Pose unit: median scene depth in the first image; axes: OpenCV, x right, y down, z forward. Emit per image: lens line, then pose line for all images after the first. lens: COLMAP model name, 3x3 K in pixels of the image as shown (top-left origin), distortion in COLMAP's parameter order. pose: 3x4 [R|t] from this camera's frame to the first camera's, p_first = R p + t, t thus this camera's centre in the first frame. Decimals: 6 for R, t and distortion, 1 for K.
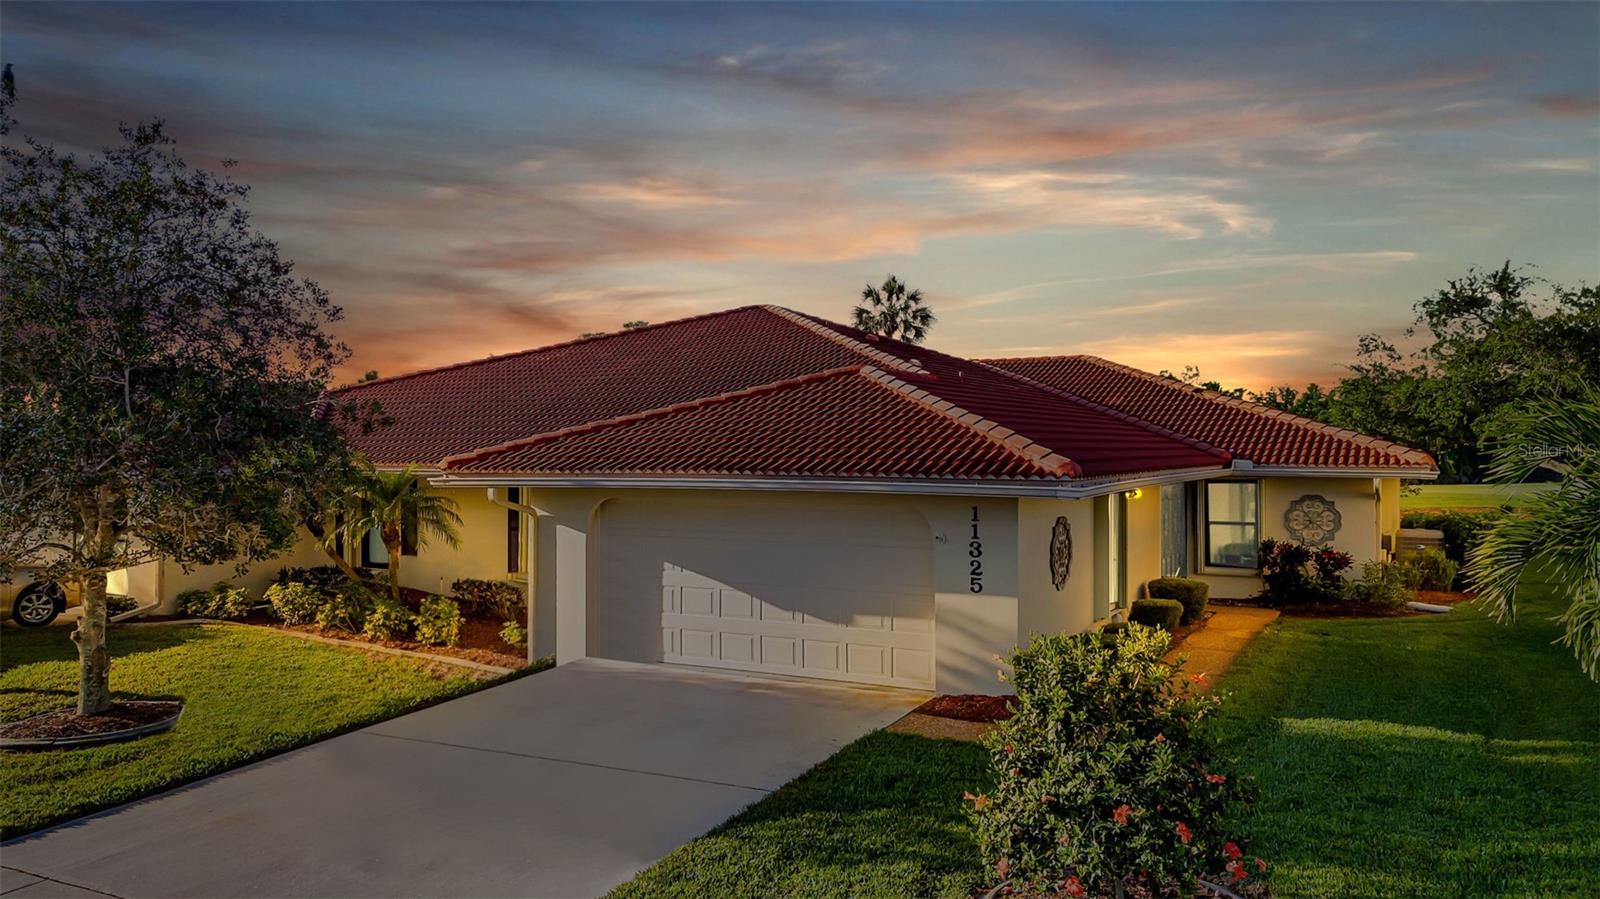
lens RADIAL K [[1173.9, 0, 800.0], [0, 1173.9, 449.5], [0, 0, 1]] dist [0.058801, -0.054687]
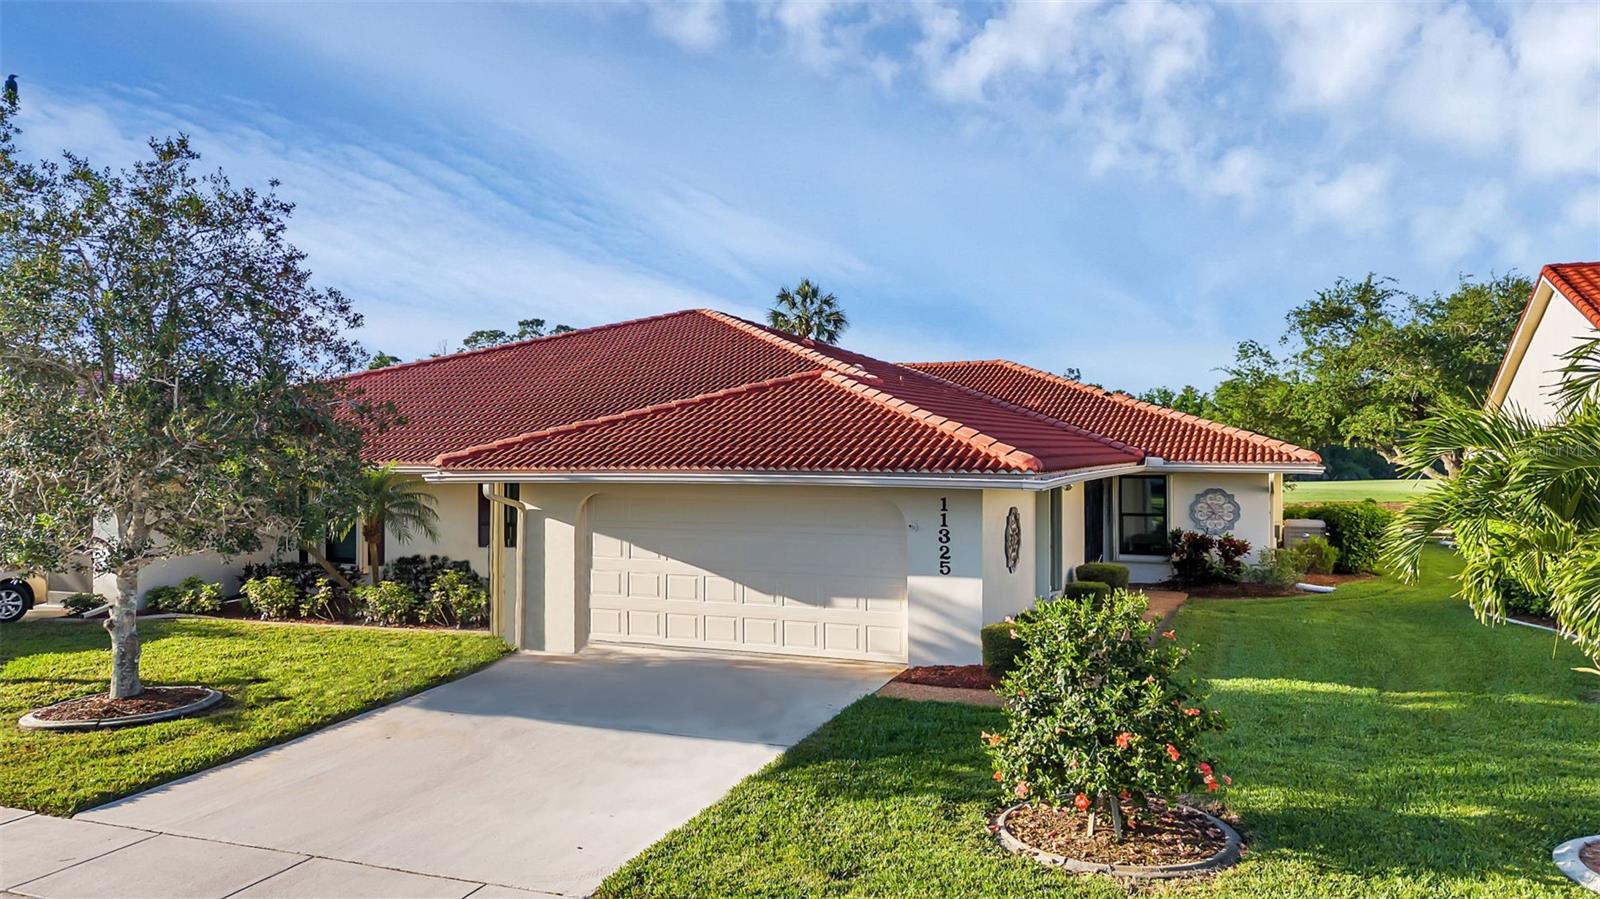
lens RADIAL K [[1173.9, 0, 800.0], [0, 1173.9, 449.5], [0, 0, 1]] dist [0.058801, -0.054687]
pose [[0.995505, -0.000554, 0.094706, -0.092841], [0.000535, 1.000000, 0.000229, 0.001847], [-0.094706, -0.000178, 0.995505, -0.102421]]
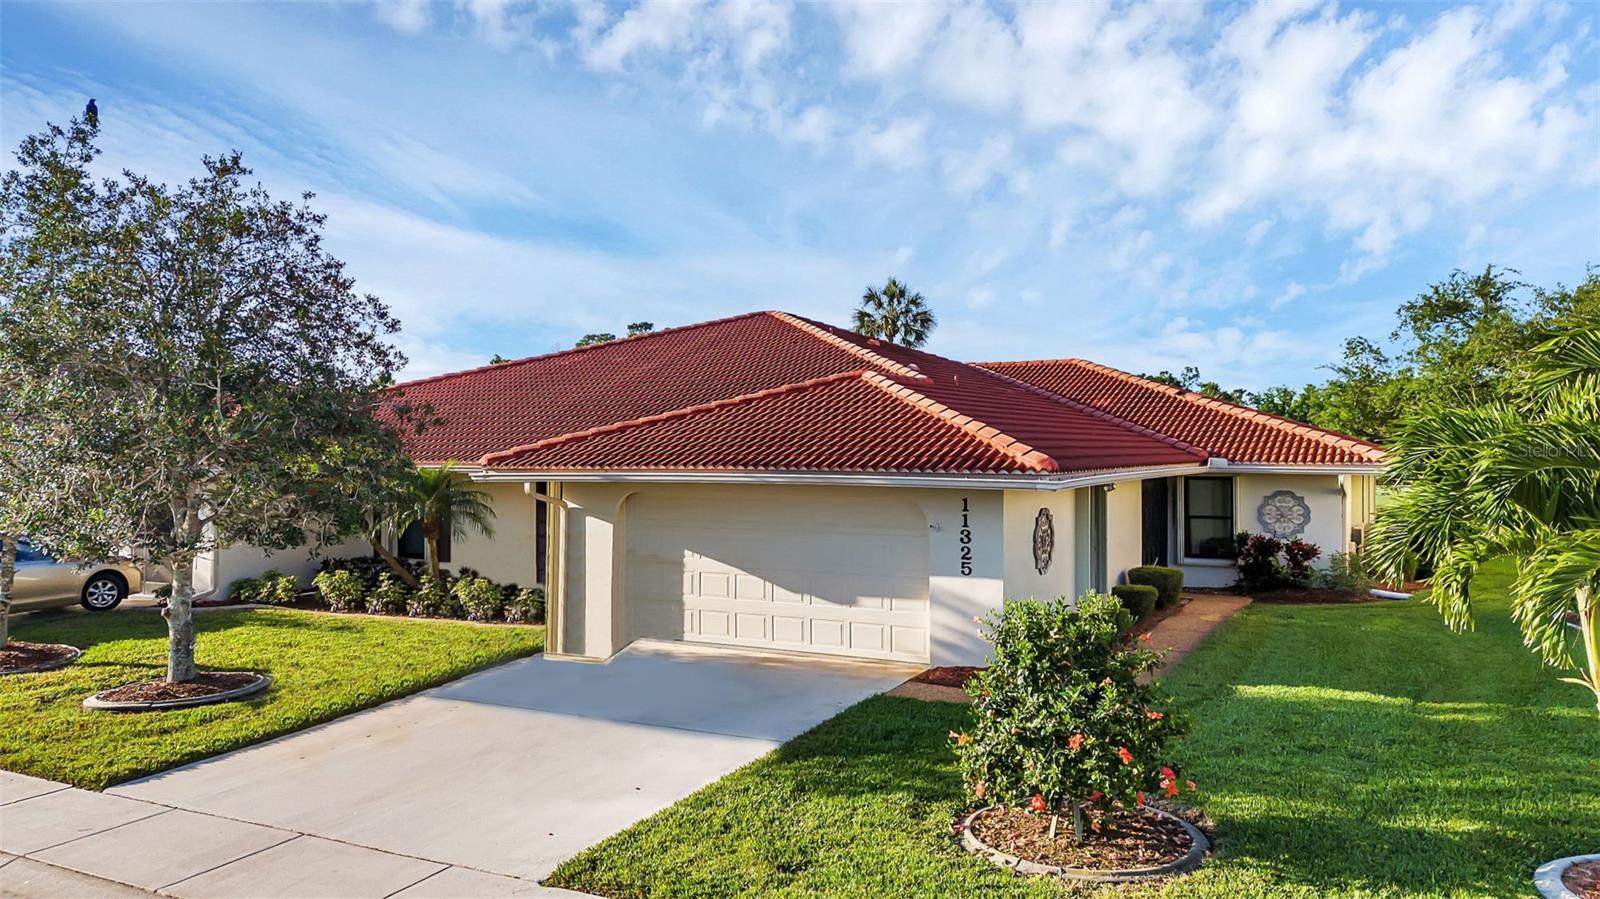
lens RADIAL K [[1173.9, 0, 800.0], [0, 1173.9, 449.5], [0, 0, 1]] dist [0.058801, -0.054687]
pose [[0.999999, 0.000345, -0.001565, -0.006518], [-0.000345, 1.000000, -0.000369, 0.002571], [0.001565, 0.000369, 0.999999, -0.116402]]
